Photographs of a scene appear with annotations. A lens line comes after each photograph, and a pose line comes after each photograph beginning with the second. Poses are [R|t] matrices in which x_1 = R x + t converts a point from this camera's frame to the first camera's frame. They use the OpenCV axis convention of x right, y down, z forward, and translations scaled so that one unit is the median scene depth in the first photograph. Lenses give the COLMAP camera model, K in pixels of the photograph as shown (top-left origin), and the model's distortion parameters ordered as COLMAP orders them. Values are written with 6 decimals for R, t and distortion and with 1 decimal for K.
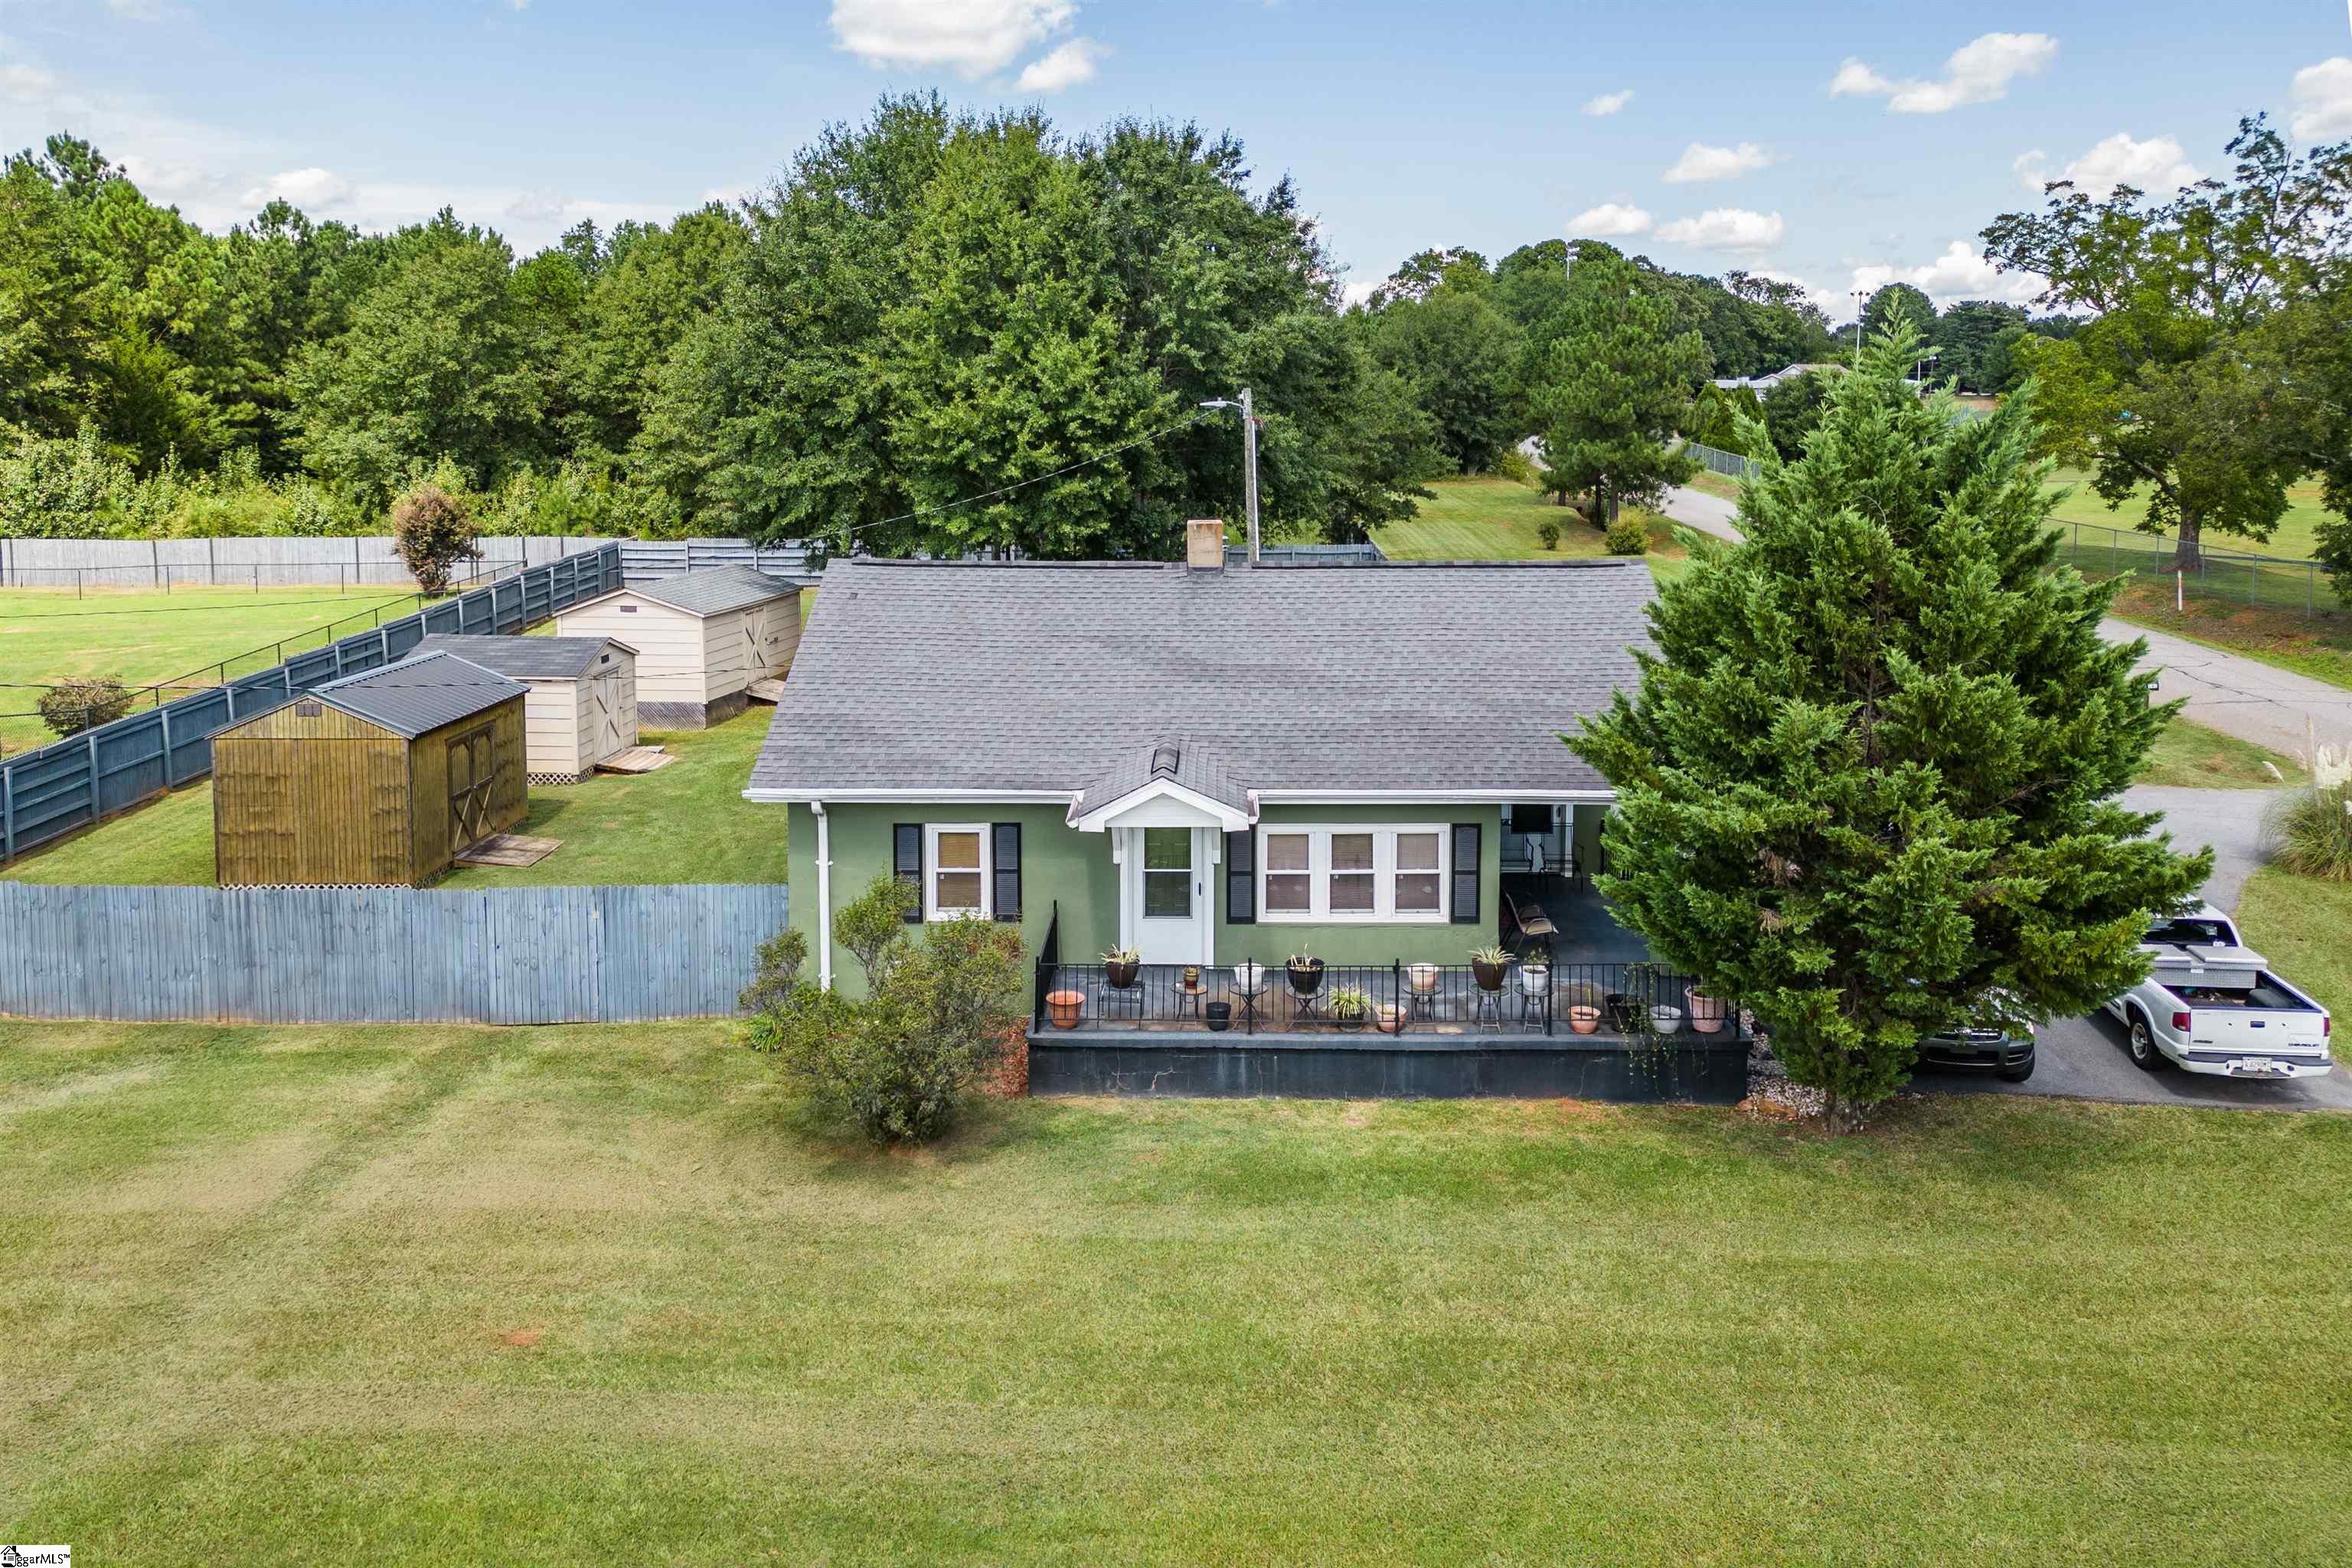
lens RADIAL K [[1762.0, 0, 1206.7], [0, 1762.0, 591.5], [0, 0, 1]] dist [0.056318, -0.063399]
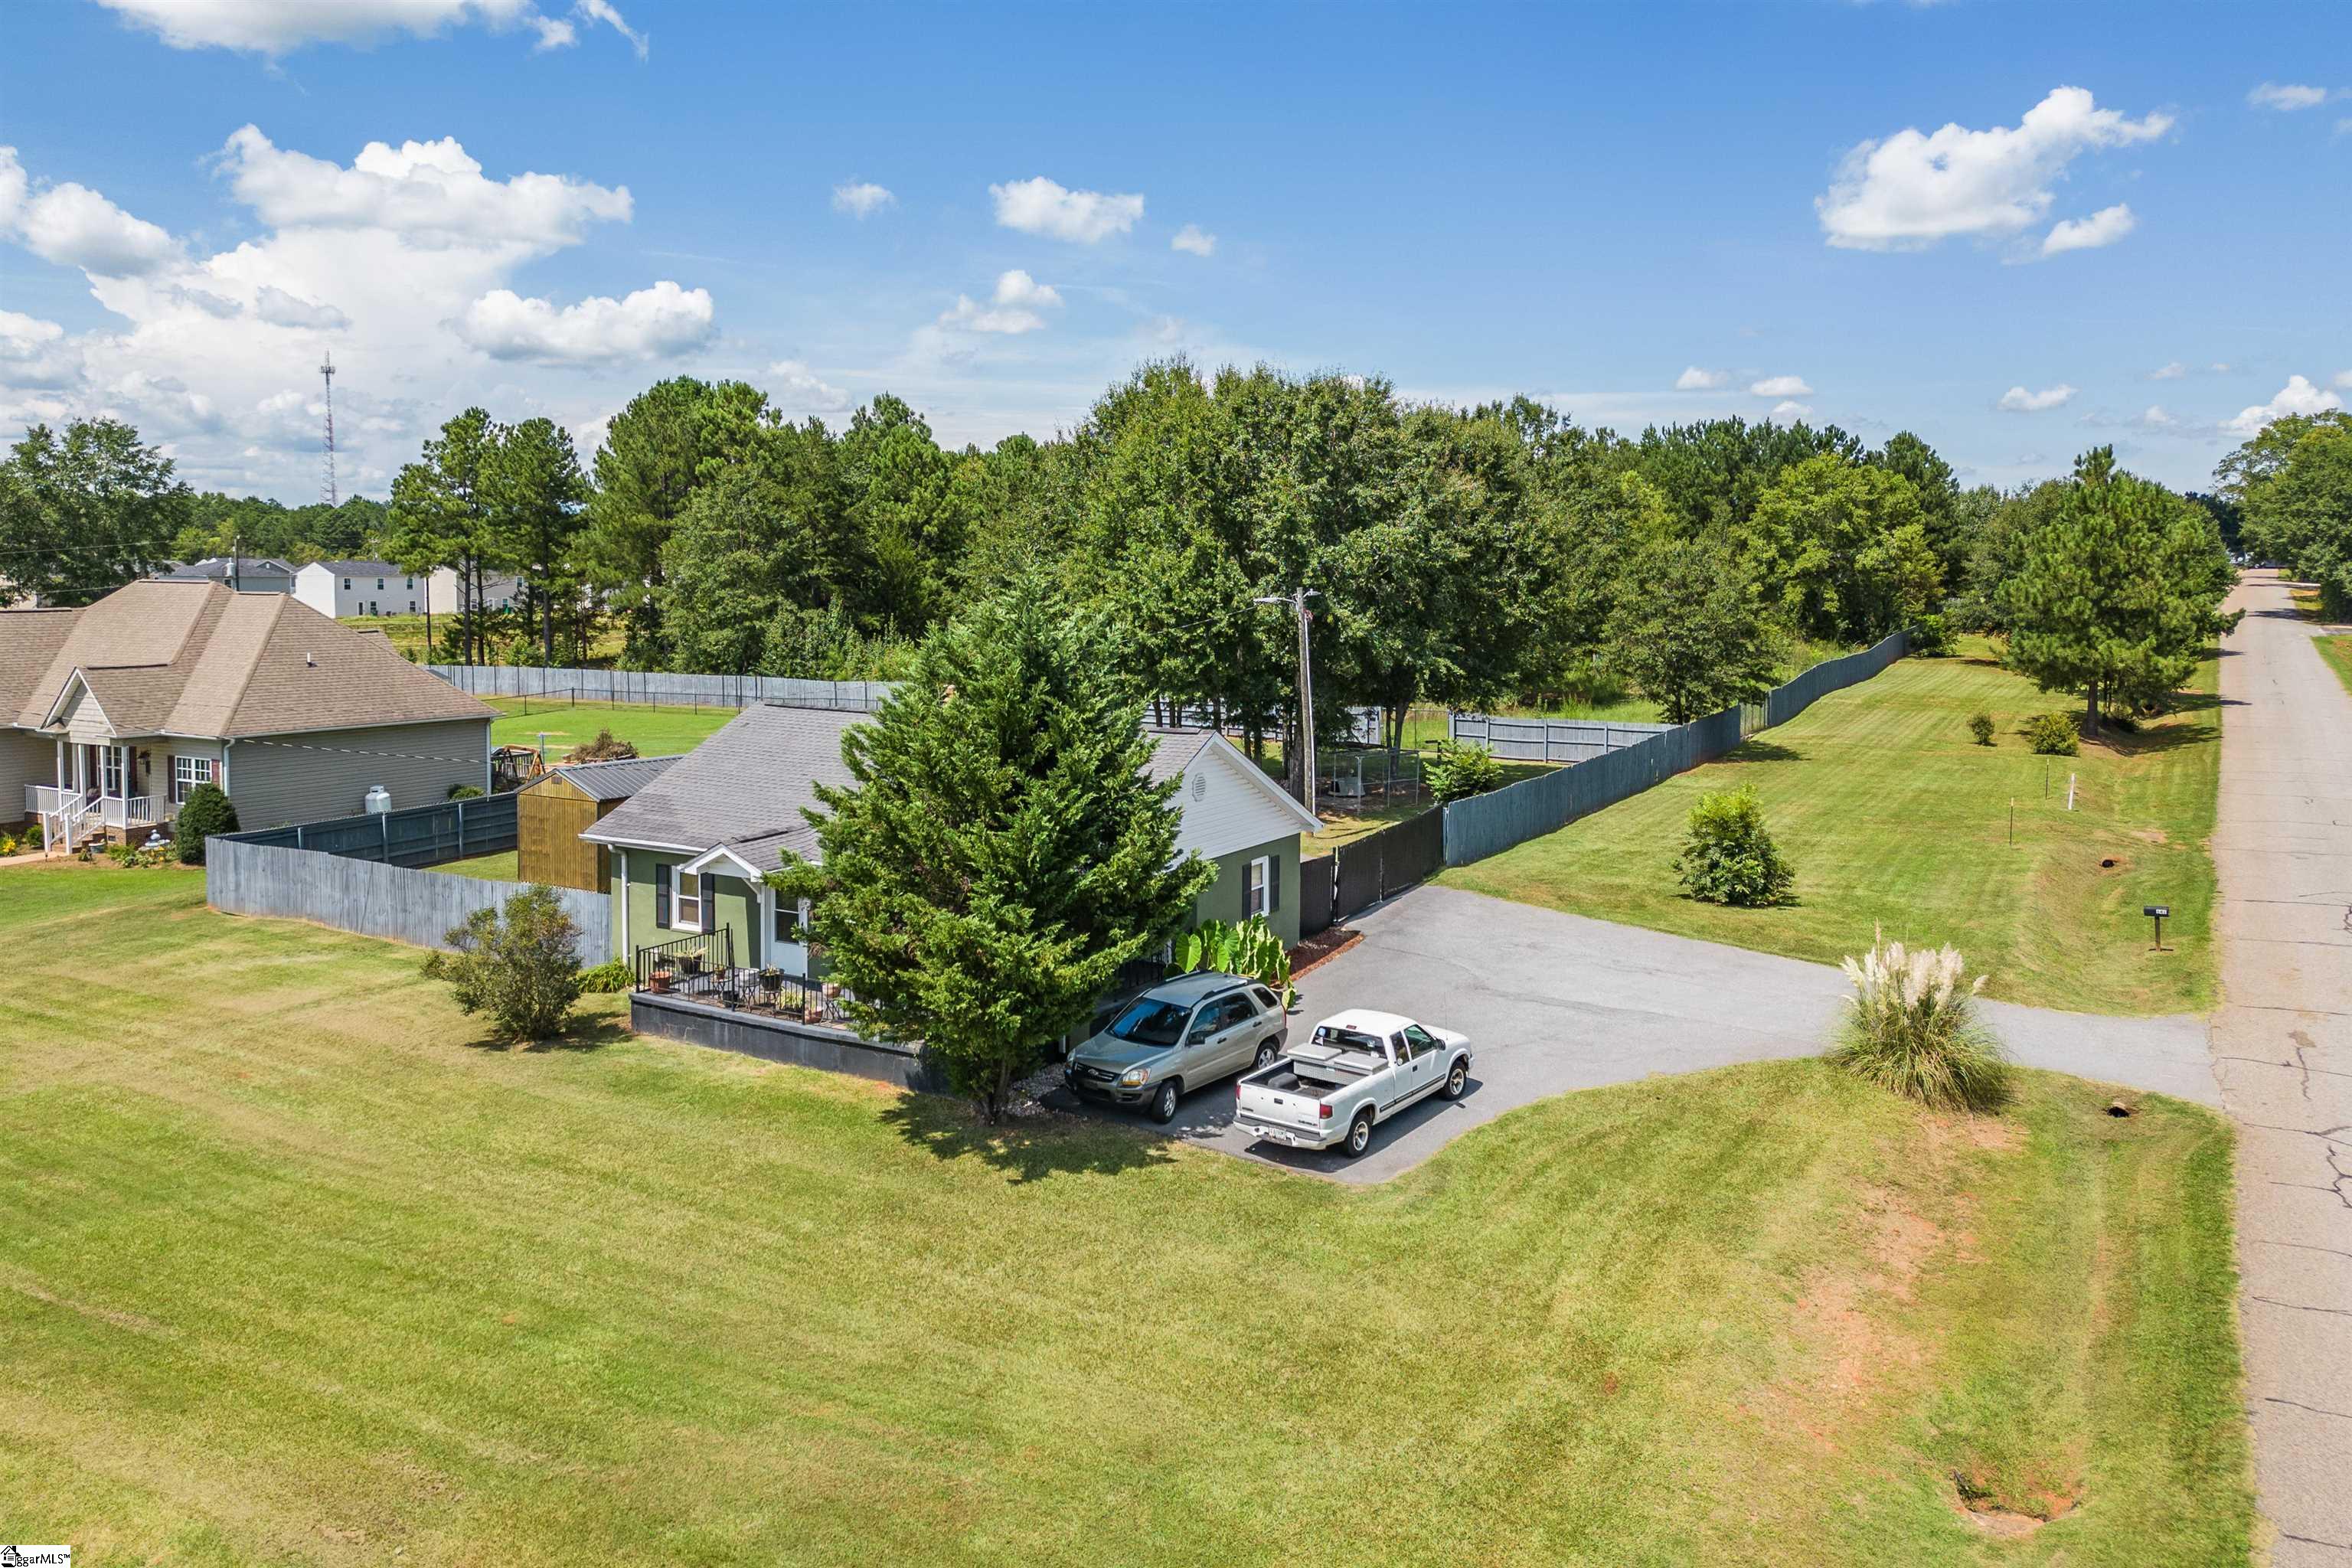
lens RADIAL K [[1686.5, 0, 1202.8], [0, 1686.5, 696.4], [0, 0, 1]] dist [0.036785, -0.003421]
pose [[0.864791, 0.042454, -0.500333, 1.012872], [-0.060592, 0.997961, -0.020050, -0.021085], [0.498462, 0.047655, 0.865601, -0.096062]]
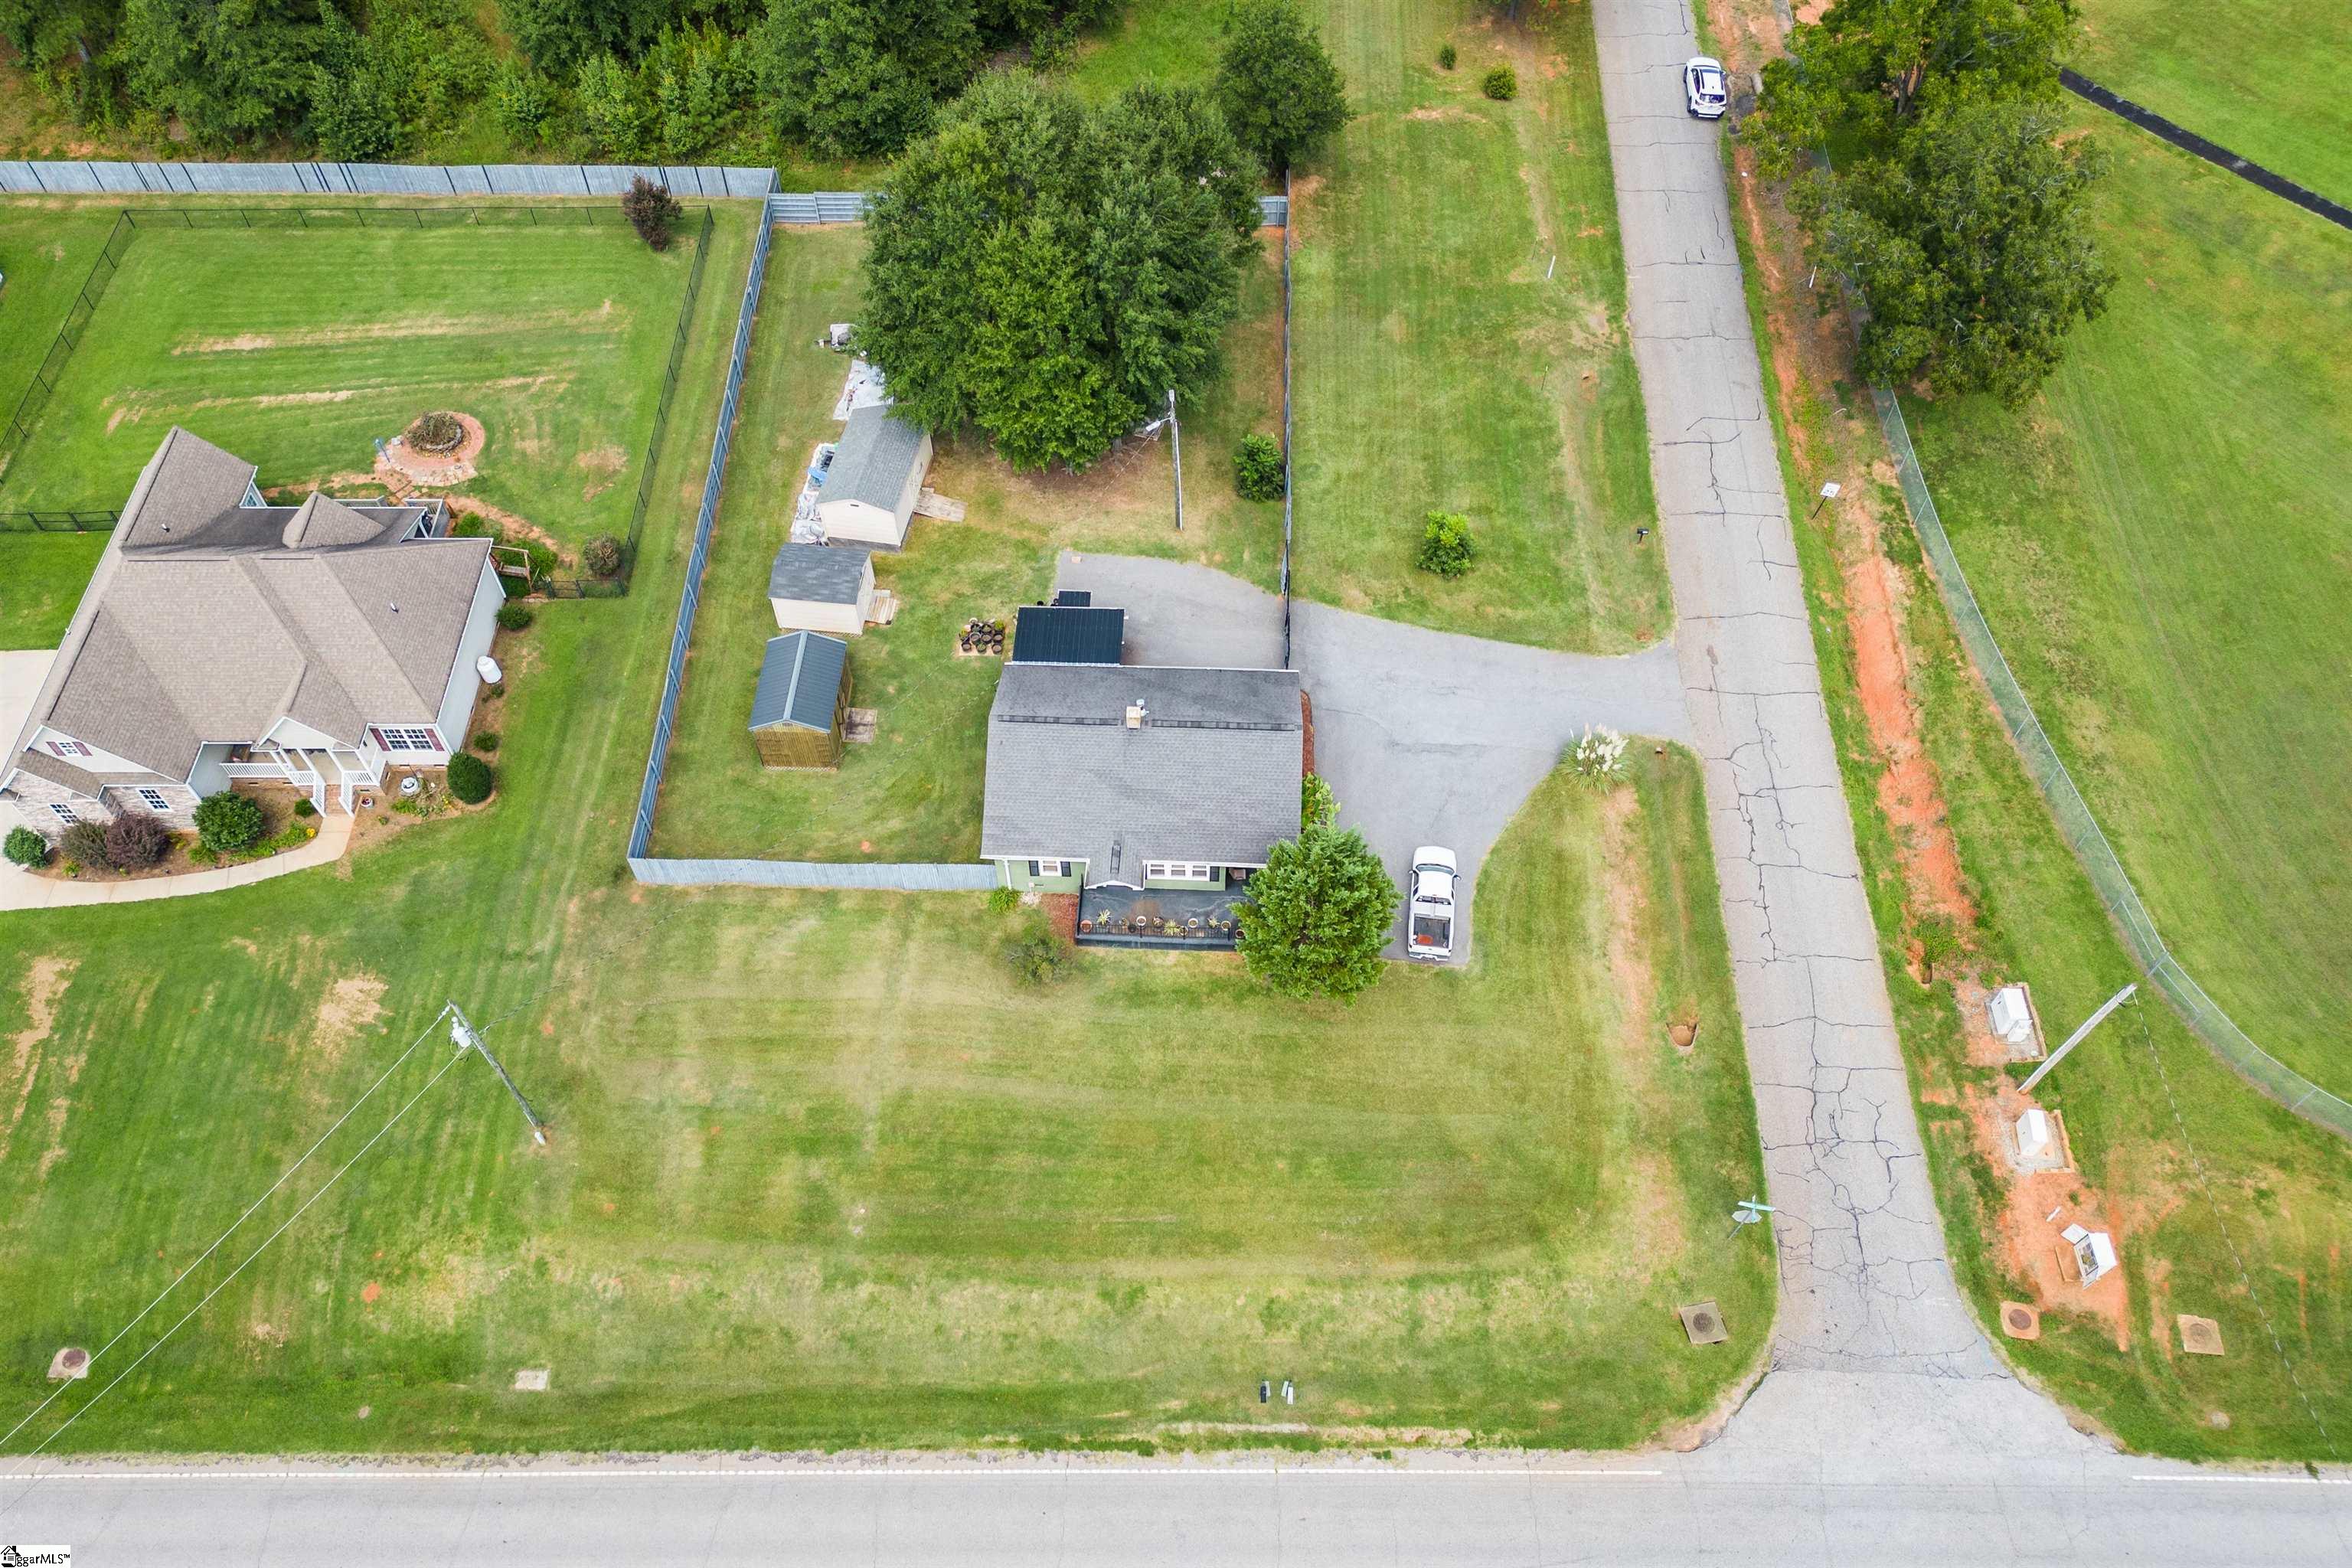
lens RADIAL K [[1671.8, 0, 1166.4], [0, 1671.8, 867.1], [0, 0, 1]] dist [0.075907, -0.058334]
pose [[0.999210, 0.030302, -0.025700, 0.137030], [-0.000111, 0.648951, 0.760830, -2.058119], [0.039733, -0.760226, 0.648442, -0.882972]]
